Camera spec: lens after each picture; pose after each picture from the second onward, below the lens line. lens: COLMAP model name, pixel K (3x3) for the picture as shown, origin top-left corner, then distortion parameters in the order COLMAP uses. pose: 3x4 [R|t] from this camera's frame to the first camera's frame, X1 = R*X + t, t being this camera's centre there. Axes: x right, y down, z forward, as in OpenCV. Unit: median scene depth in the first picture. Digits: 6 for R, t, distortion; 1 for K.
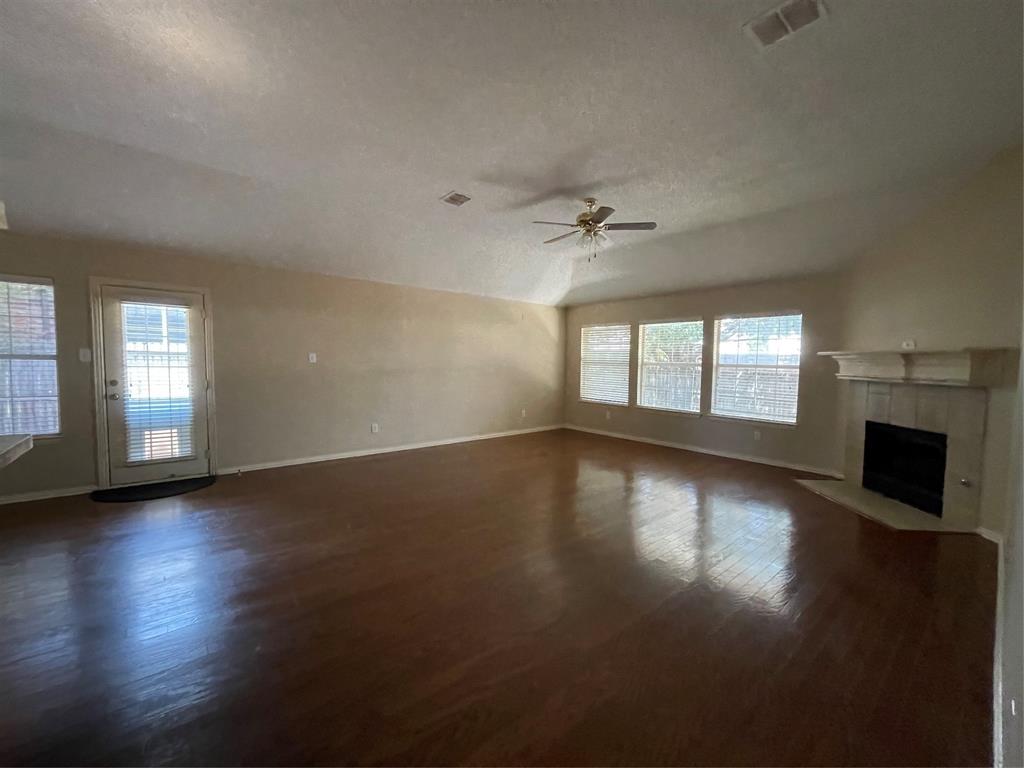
lens RADIAL K [[414.3, 0, 513.4], [0, 414.3, 389.7], [0, 0, 1]] dist [-0.000729, 0.000515]
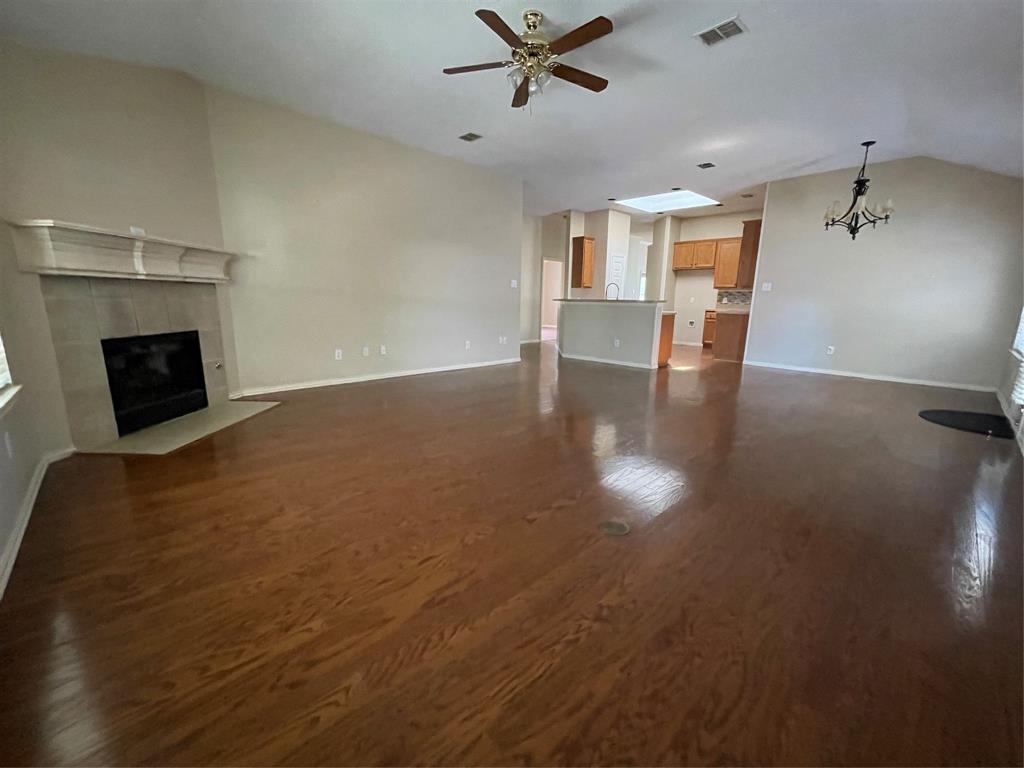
lens RADIAL K [[414.3, 0, 511.5], [0, 414.3, 387.9], [0, 0, 1]] dist [-0.000729, 0.000515]
pose [[-0.997615, -0.009389, -0.068378, 0.230427], [-0.027601, 0.962308, 0.270556, -0.045764], [0.063261, 0.271798, -0.960273, 1.581264]]
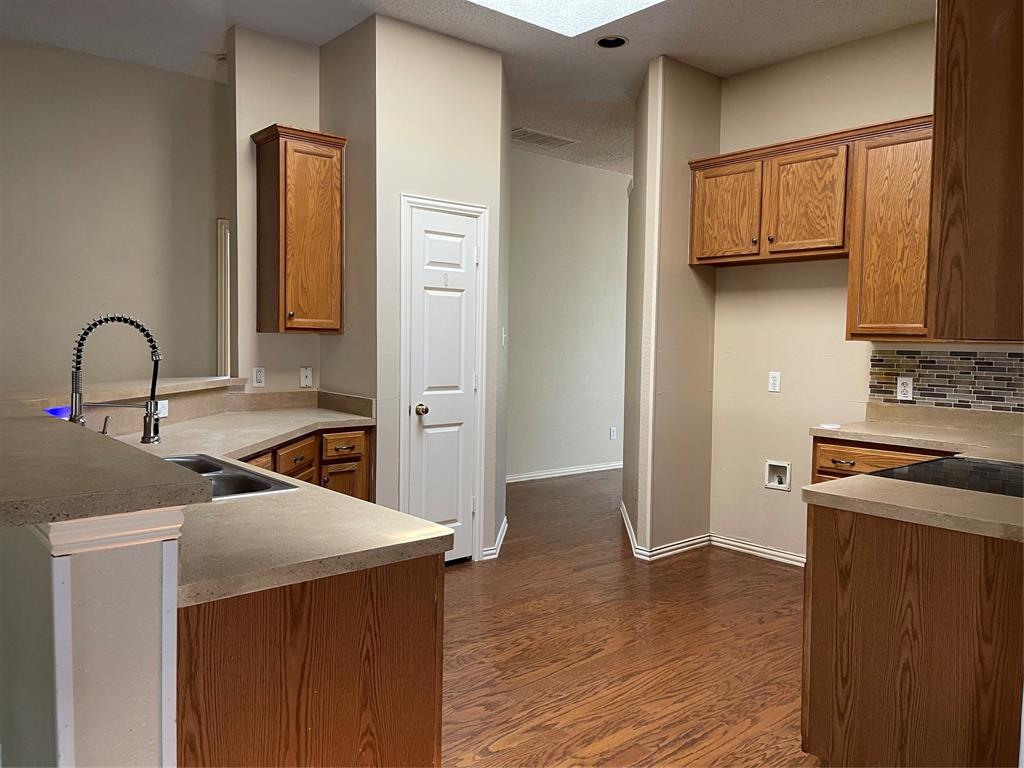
lens RADIAL K [[772.9, 0, 512.3], [0, 772.9, 368.5], [0, 0, 1]] dist [0.053616, -0.039064]
pose [[-0.999567, -0.028830, -0.005880, -0.478104], [-0.029280, 0.994322, 0.102305, -0.038605], [0.002897, 0.102433, -0.994736, 0.488437]]
